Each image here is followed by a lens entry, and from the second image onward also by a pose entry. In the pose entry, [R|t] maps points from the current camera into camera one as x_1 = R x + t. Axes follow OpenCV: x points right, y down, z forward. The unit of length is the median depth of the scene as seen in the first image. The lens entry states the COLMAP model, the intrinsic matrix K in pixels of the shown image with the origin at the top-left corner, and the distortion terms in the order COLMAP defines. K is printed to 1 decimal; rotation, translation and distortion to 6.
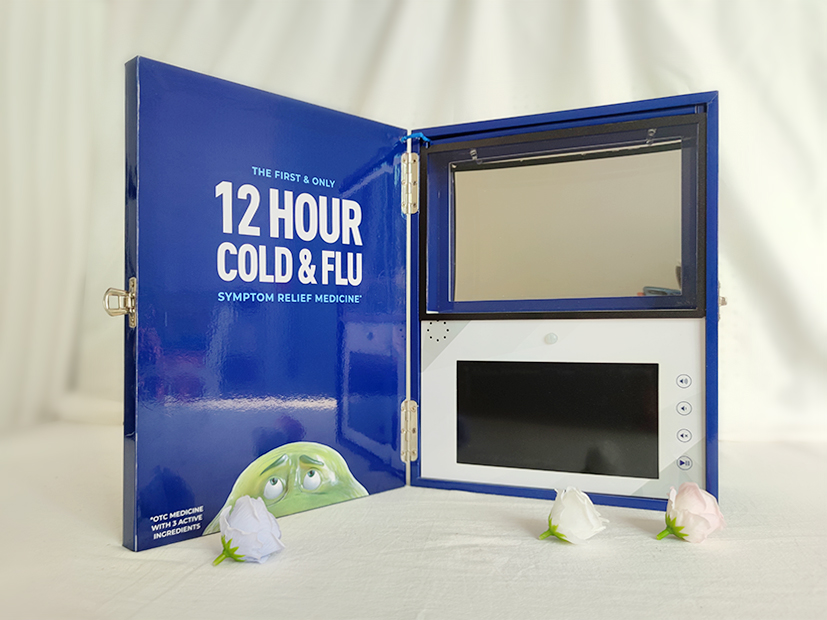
lens RADIAL K [[696.6, 0, 403.5], [0, 696.6, 316.7], [0, 0, 1]] dist [0.026834, -0.000362]
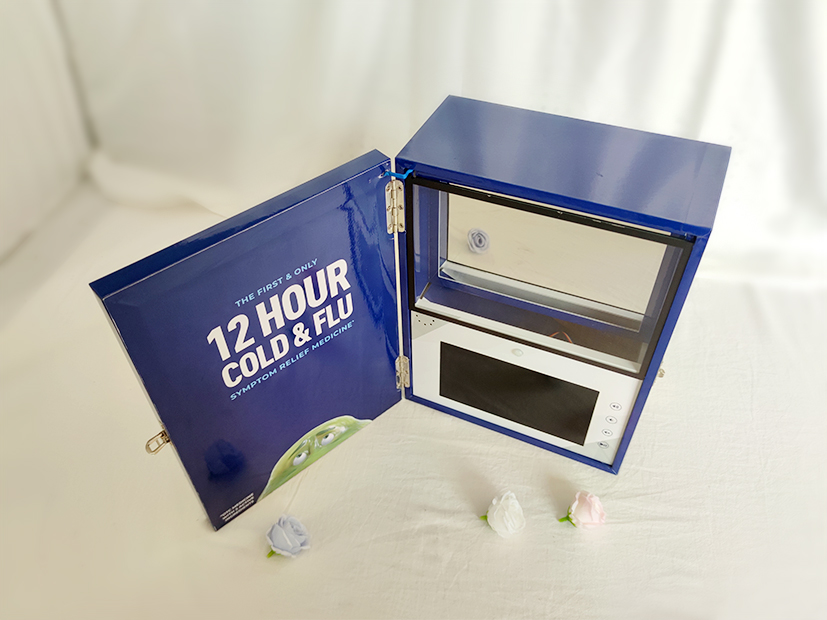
lens RADIAL K [[670.4, 0, 424.2], [0, 670.4, 330.4], [0, 0, 1]] dist [0.027377, 0.002519]
pose [[0.998680, 0.029659, -0.041946, 0.106696], [0.010652, 0.679207, 0.733870, -0.869890], [0.050256, -0.733348, 0.677994, 0.271584]]
